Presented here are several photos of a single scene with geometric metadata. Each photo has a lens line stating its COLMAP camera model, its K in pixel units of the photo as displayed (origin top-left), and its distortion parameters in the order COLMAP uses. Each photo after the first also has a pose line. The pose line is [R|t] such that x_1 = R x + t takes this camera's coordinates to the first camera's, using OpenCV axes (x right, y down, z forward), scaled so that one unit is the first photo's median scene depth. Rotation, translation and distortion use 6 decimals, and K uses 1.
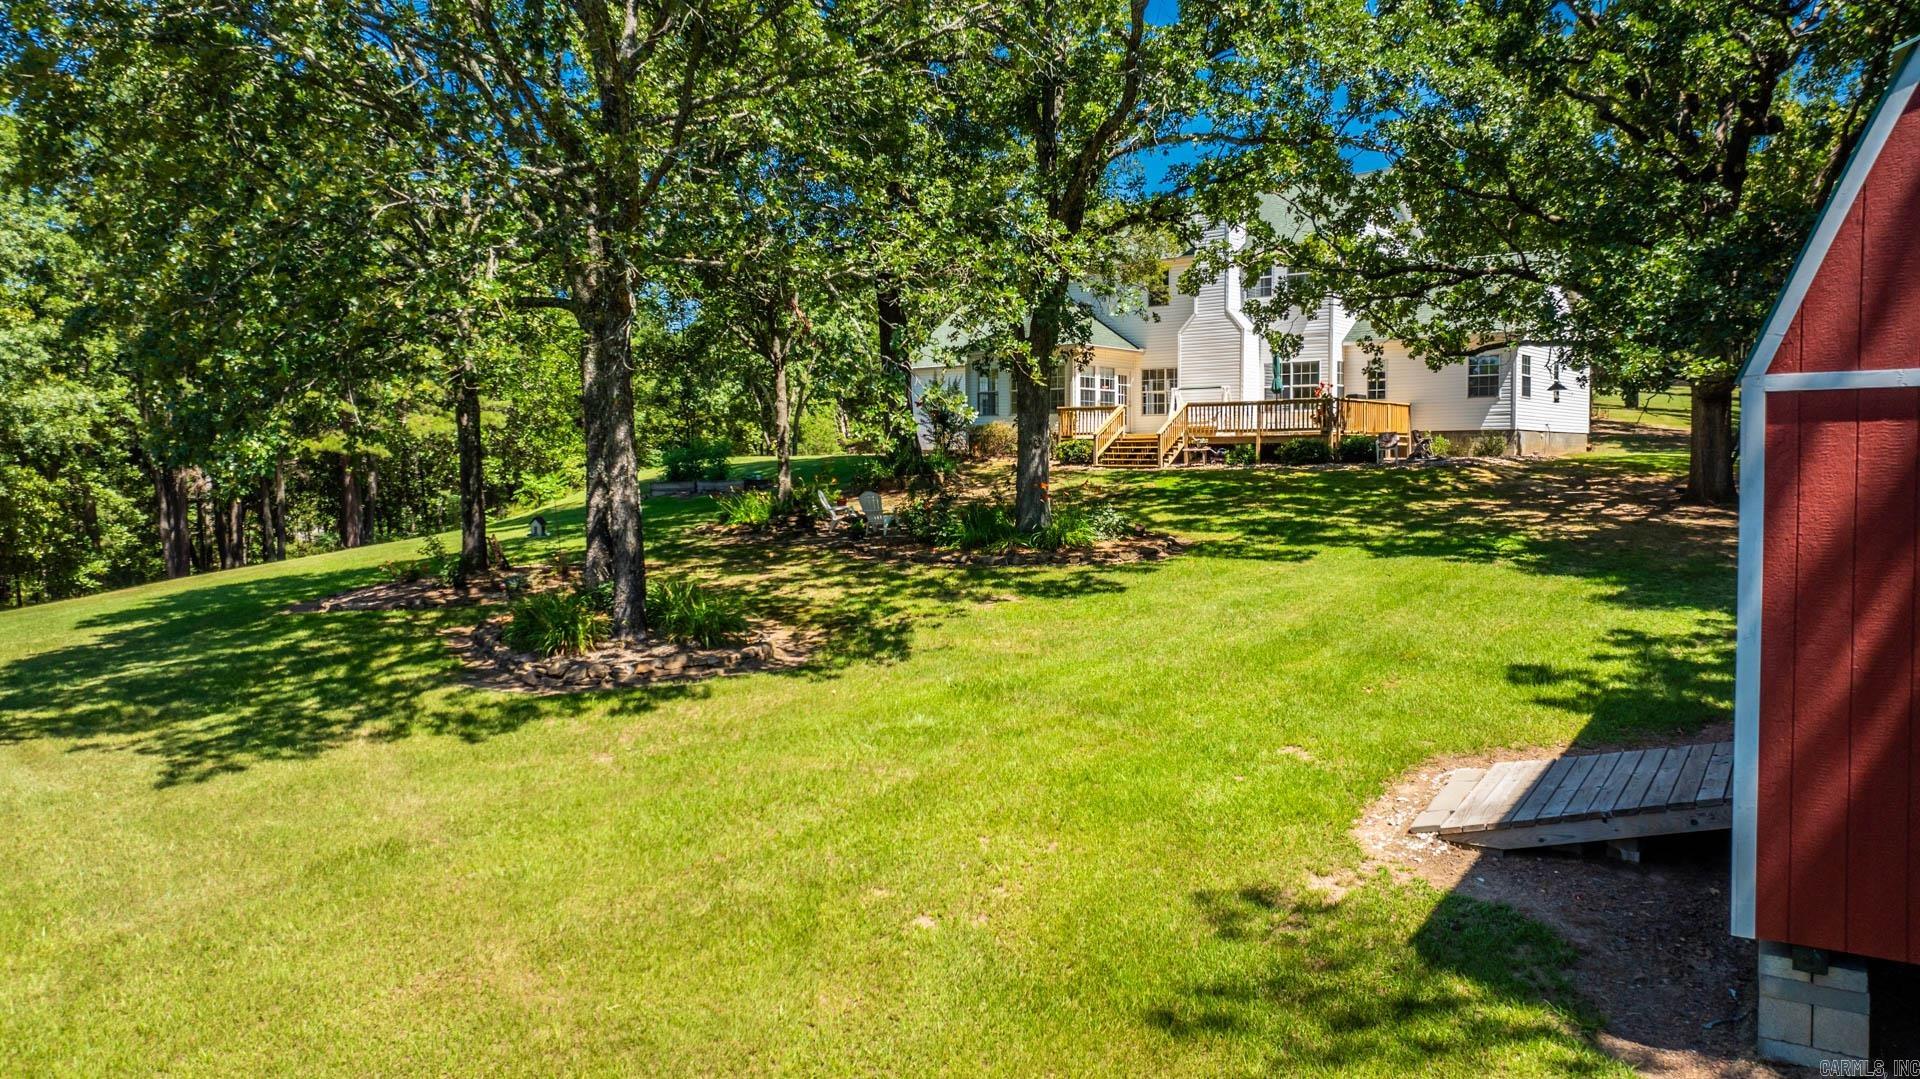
lens RADIAL K [[1376.4, 0, 959.8], [0, 1376.4, 544.6], [0, 0, 1]] dist [-0.039037, 0.082671]
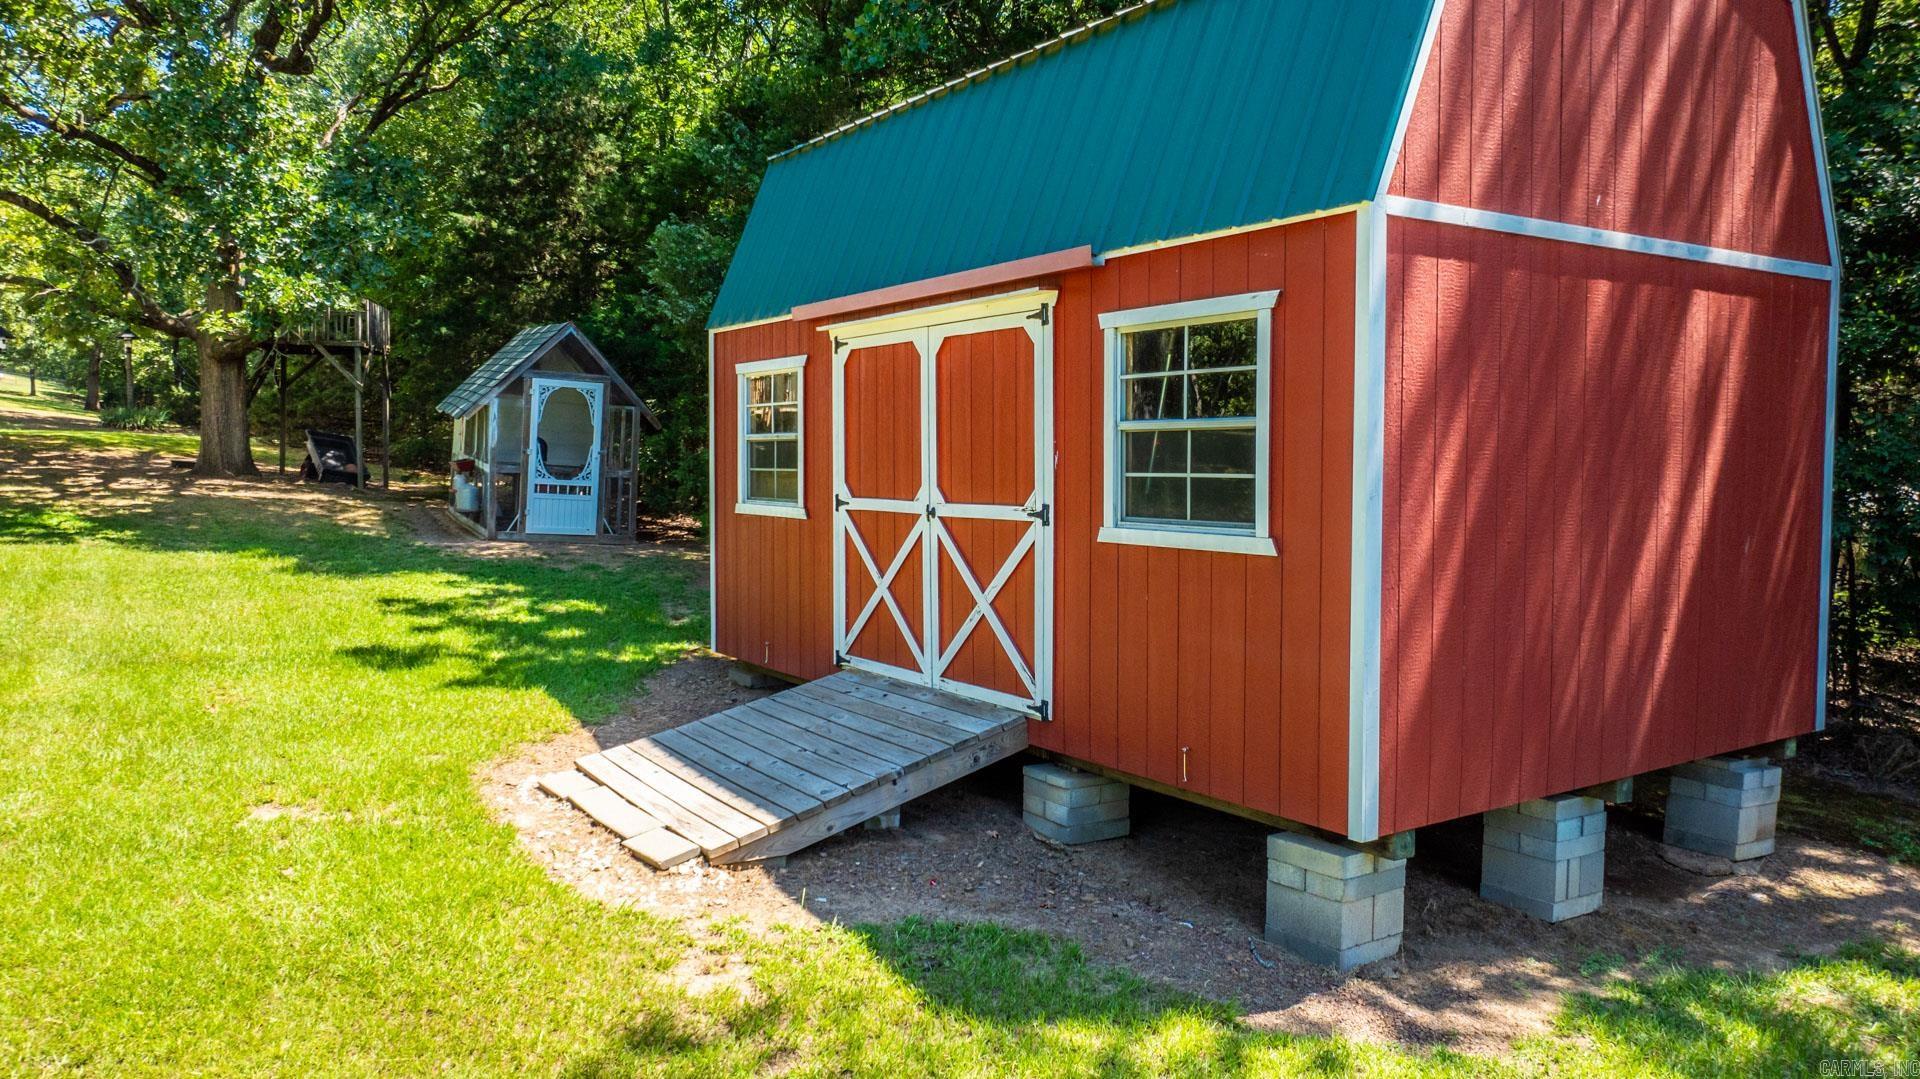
lens RADIAL K [[1376.4, 0, 957.4], [0, 1376.4, 525.8], [0, 0, 1]] dist [-0.039037, 0.082671]
pose [[0.410615, -0.039350, 0.910960, -0.243524], [0.055233, 0.998307, 0.018226, 0.041315], [-0.910135, 0.042831, 0.412093, 0.651583]]
